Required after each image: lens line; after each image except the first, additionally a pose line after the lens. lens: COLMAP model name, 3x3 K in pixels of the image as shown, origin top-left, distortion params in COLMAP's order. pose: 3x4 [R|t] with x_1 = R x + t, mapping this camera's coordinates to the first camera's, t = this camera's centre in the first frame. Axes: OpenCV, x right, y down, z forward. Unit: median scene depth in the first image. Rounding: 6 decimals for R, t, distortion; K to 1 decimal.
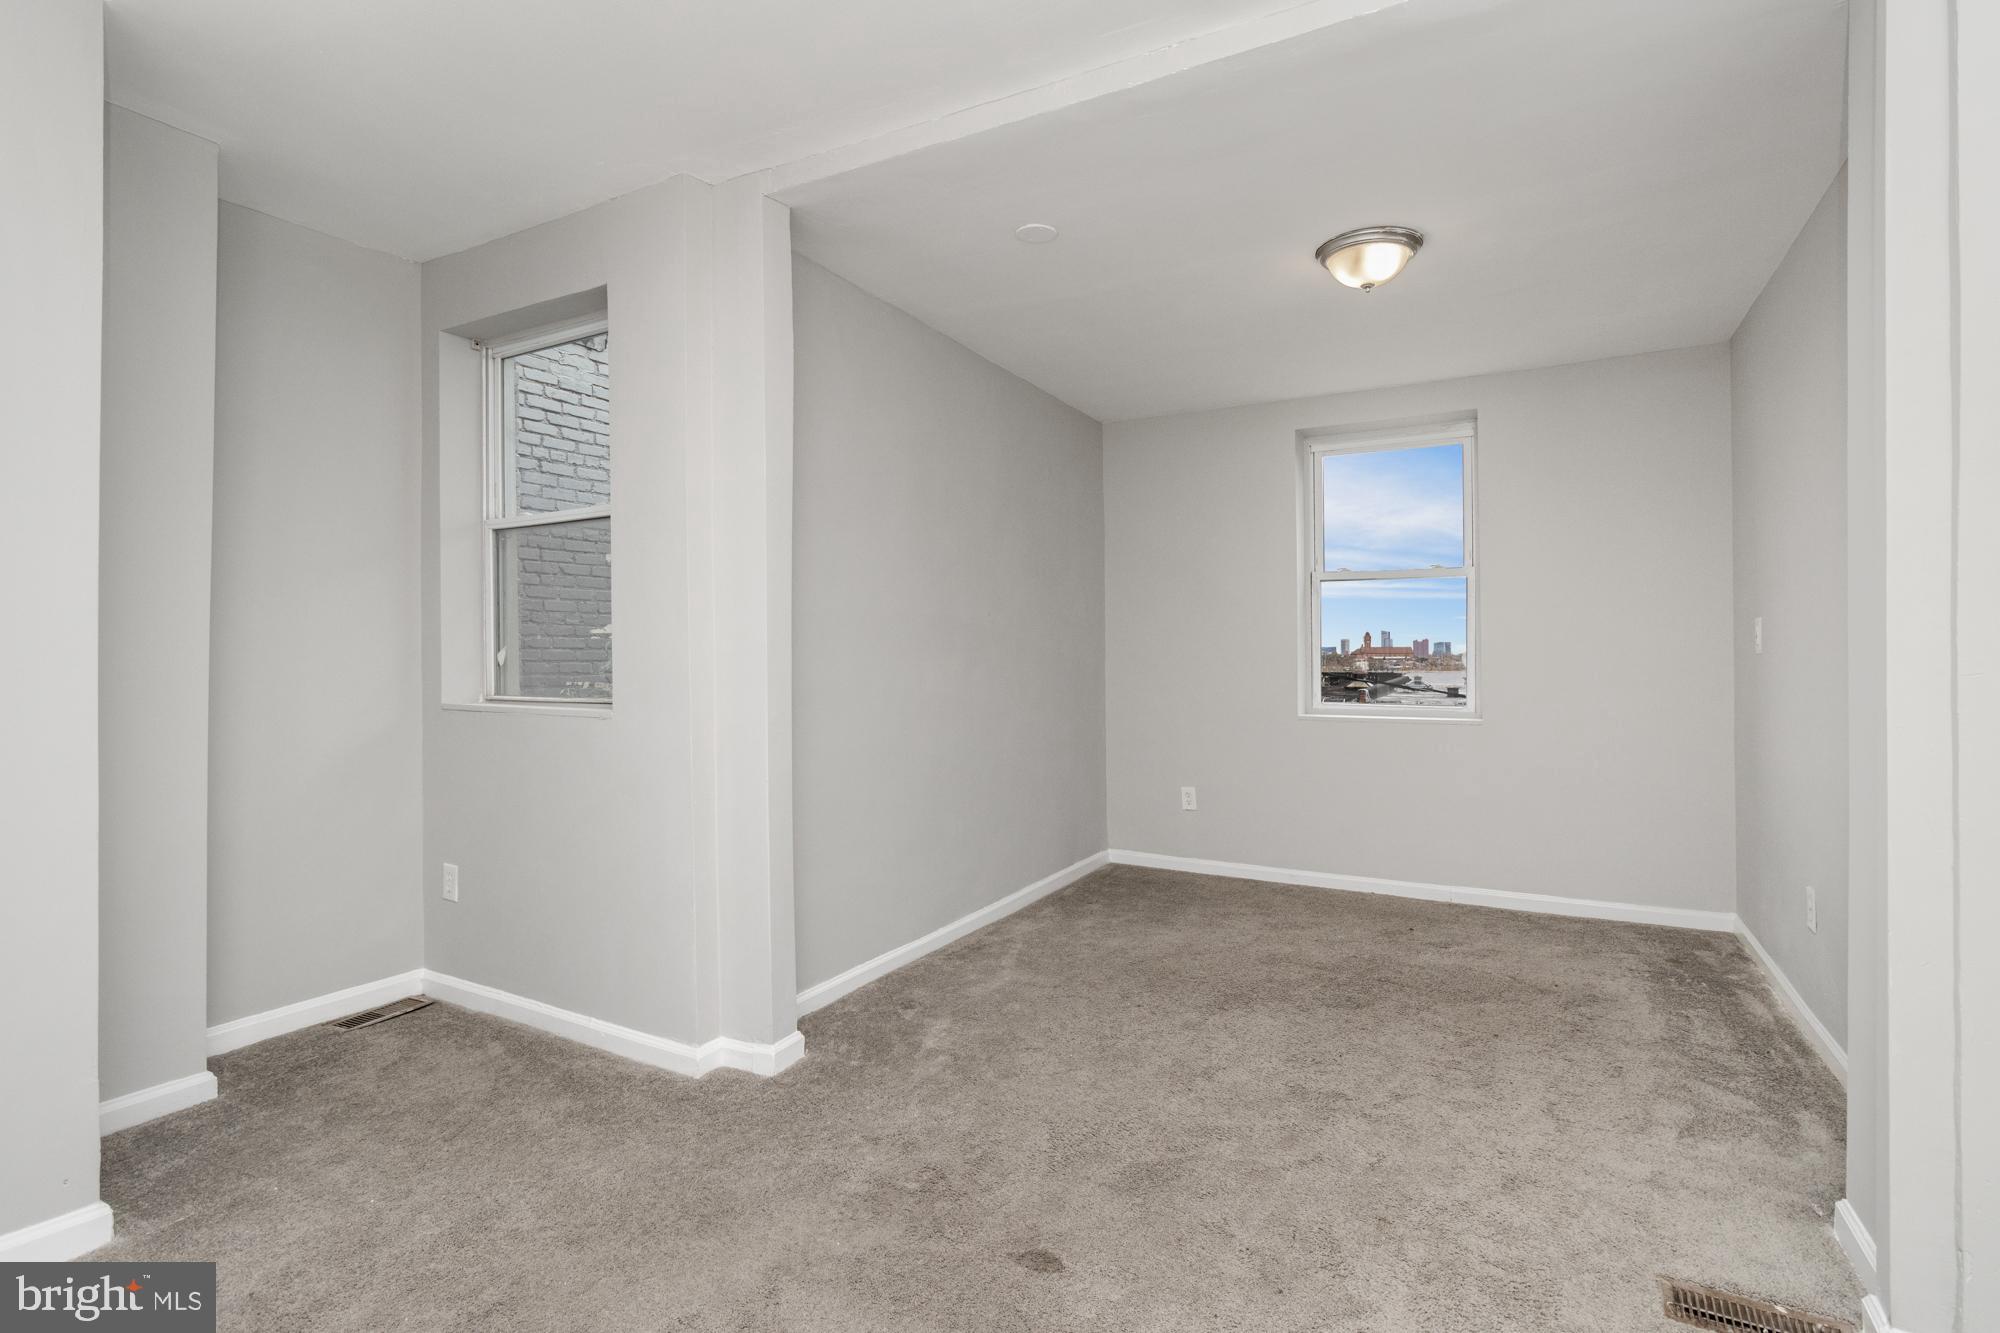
lens RADIAL K [[935.1, 0, 989.4], [0, 935.1, 657.5], [0, 0, 1]] dist [0.002068, -0.001379]
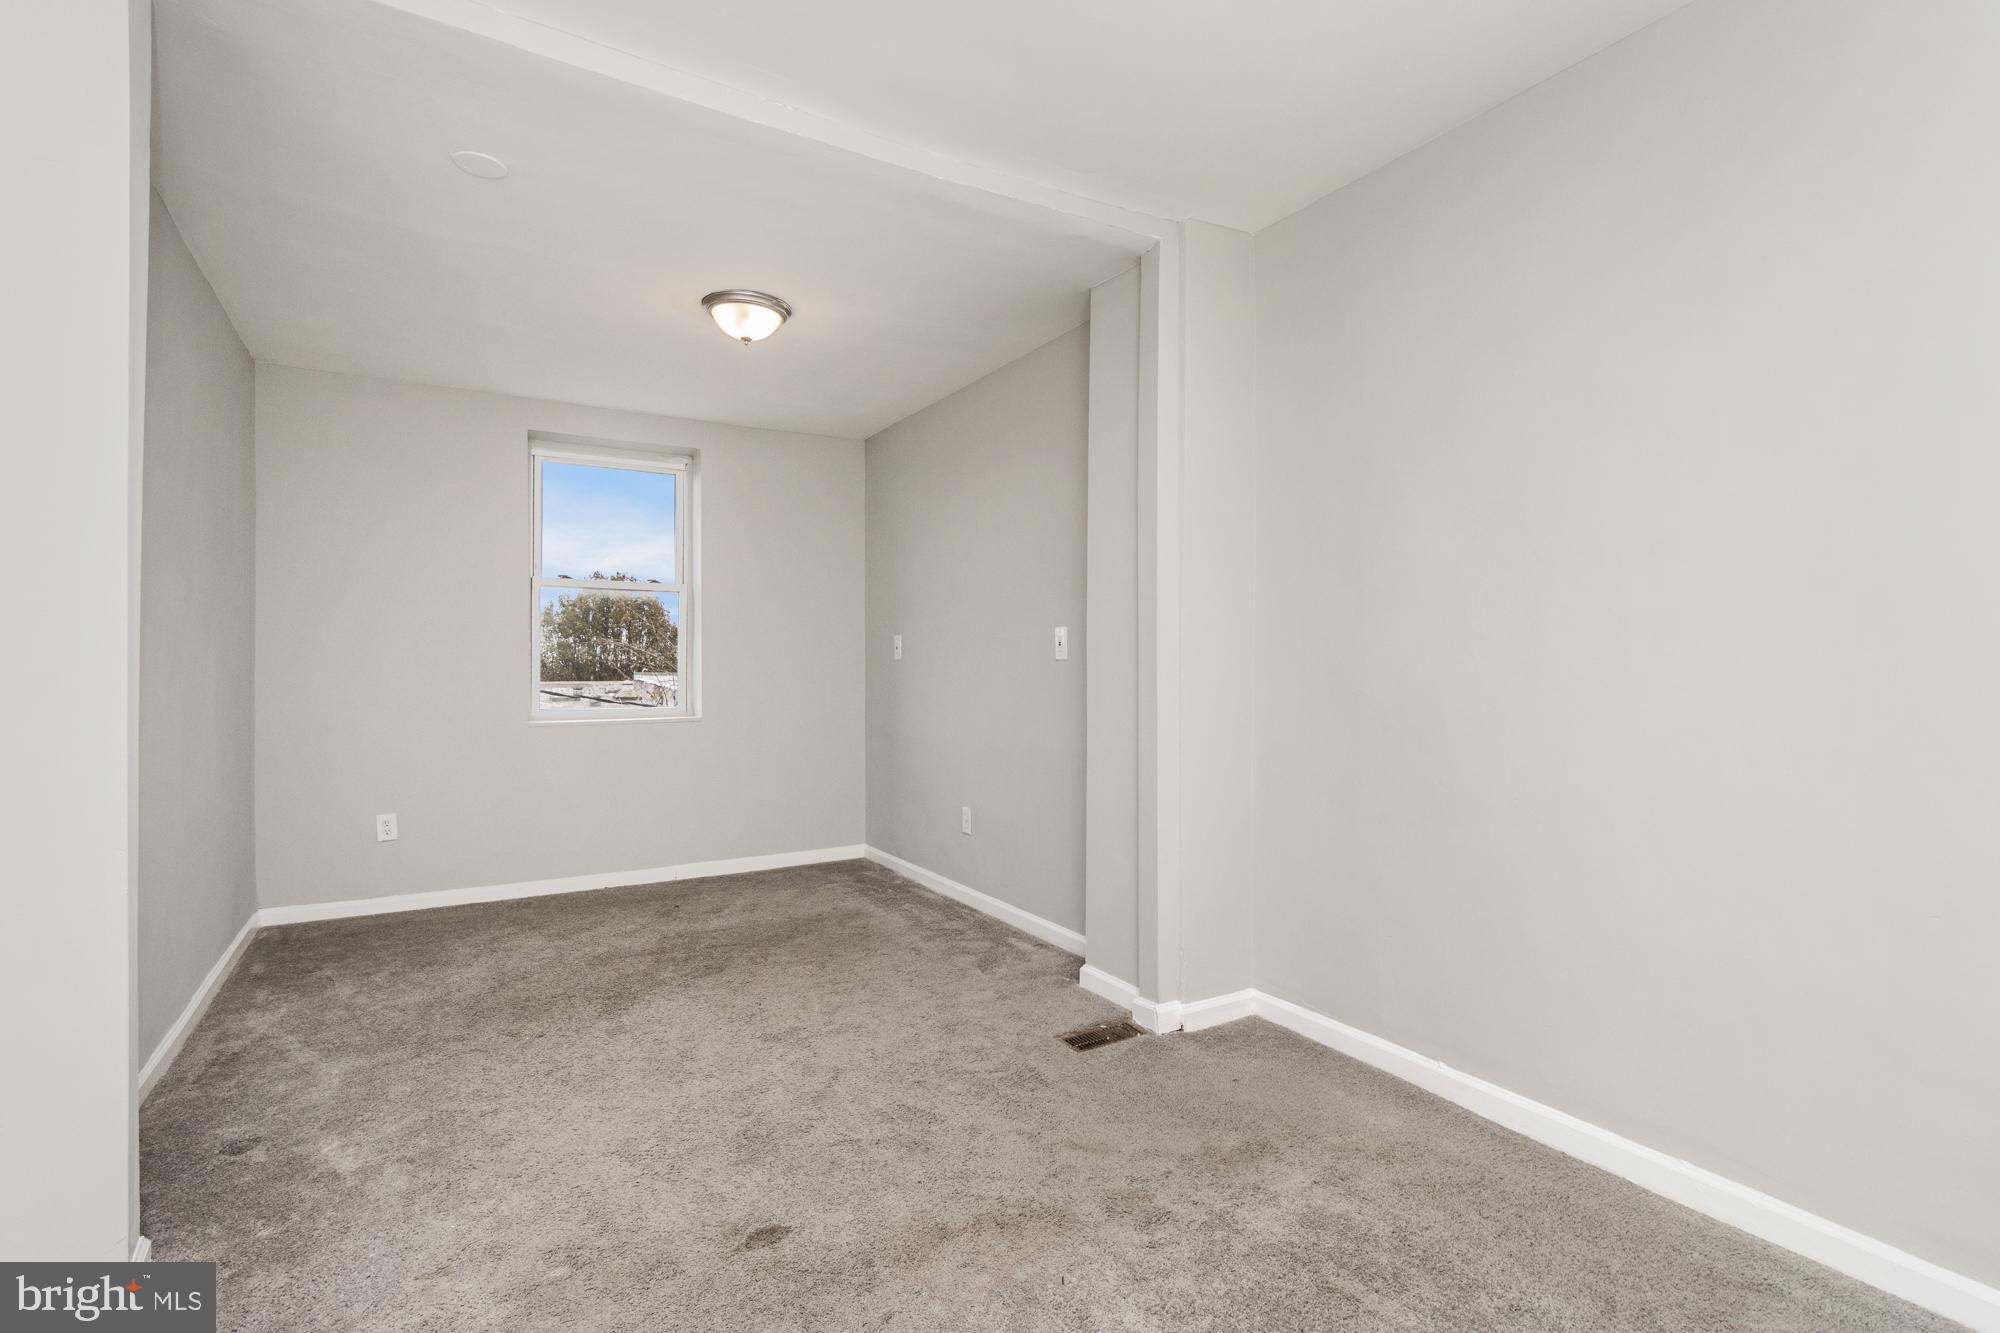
lens RADIAL K [[935.1, 0, 979.9], [0, 935.1, 667.8], [0, 0, 1]] dist [0.002068, -0.001379]
pose [[0.506220, -0.000460, 0.862404, -0.410996], [0.001697, 0.999998, -0.000463, 0.009098], [-0.862403, 0.001698, 0.506220, 0.154276]]
